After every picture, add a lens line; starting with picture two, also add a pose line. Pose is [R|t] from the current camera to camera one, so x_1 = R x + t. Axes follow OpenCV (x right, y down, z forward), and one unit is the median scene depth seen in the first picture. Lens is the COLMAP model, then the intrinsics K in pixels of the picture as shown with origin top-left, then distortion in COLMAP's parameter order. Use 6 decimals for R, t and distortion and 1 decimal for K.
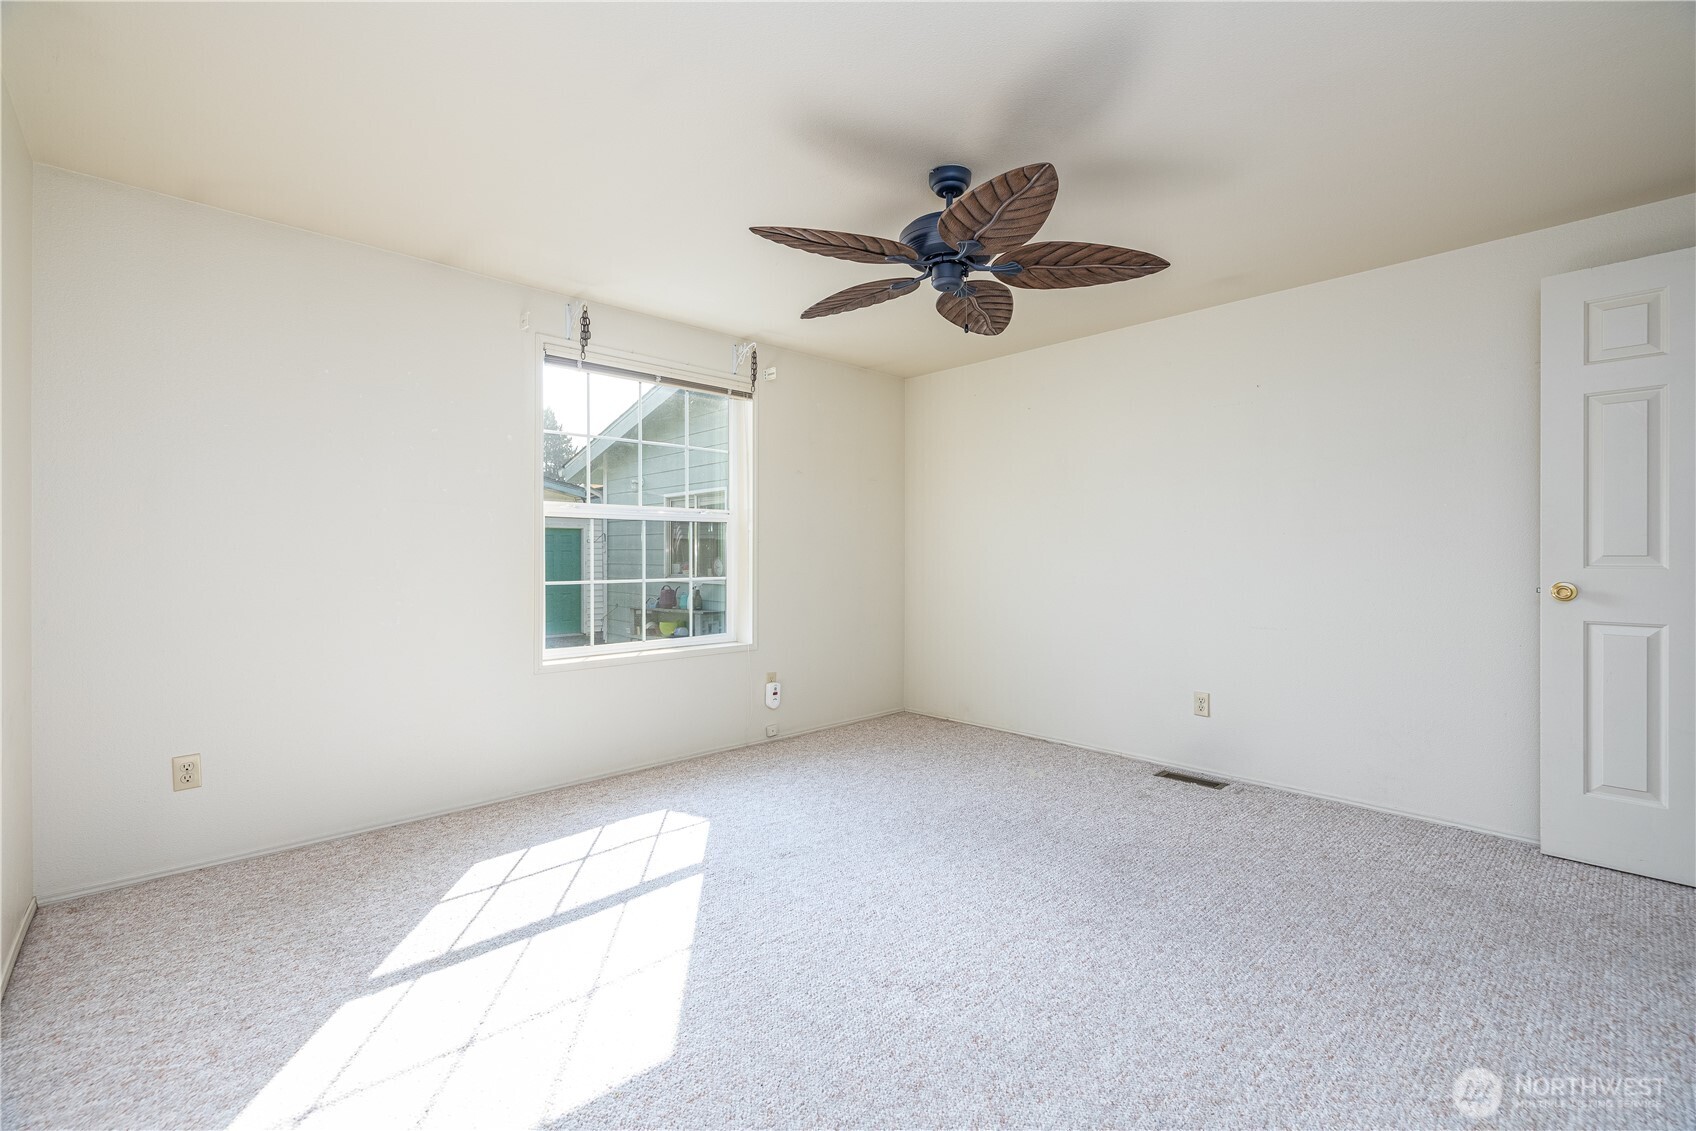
lens RADIAL K [[715.0, 0, 850.4], [0, 715.0, 556.7], [0, 0, 1]] dist [-0.000868, 0.000831]
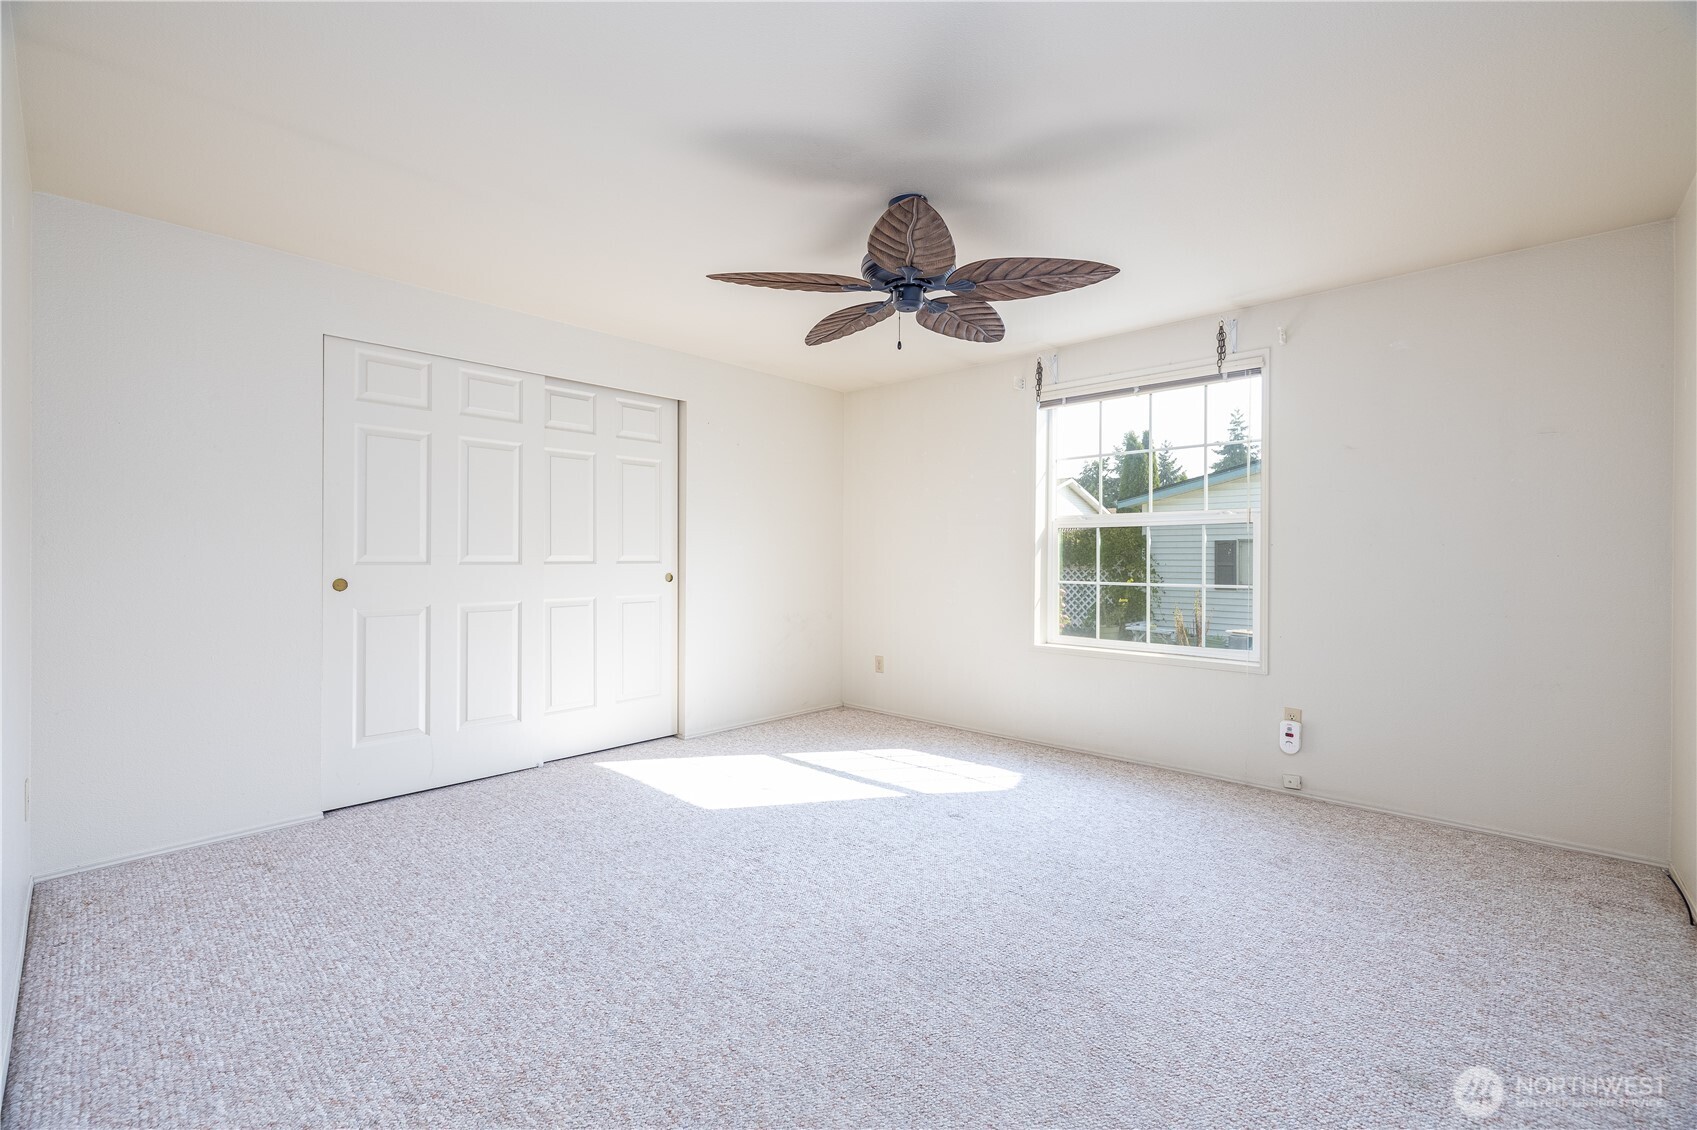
lens RADIAL K [[715.4, 0, 850.9], [0, 715.4, 556.2], [0, 0, 1]] dist [-0.000868, 0.000831]
pose [[0.068655, 0.001448, -0.997639, 0.806925], [-0.004766, 0.999988, 0.001124, -0.006866], [0.997629, 0.004677, 0.068661, 0.565239]]
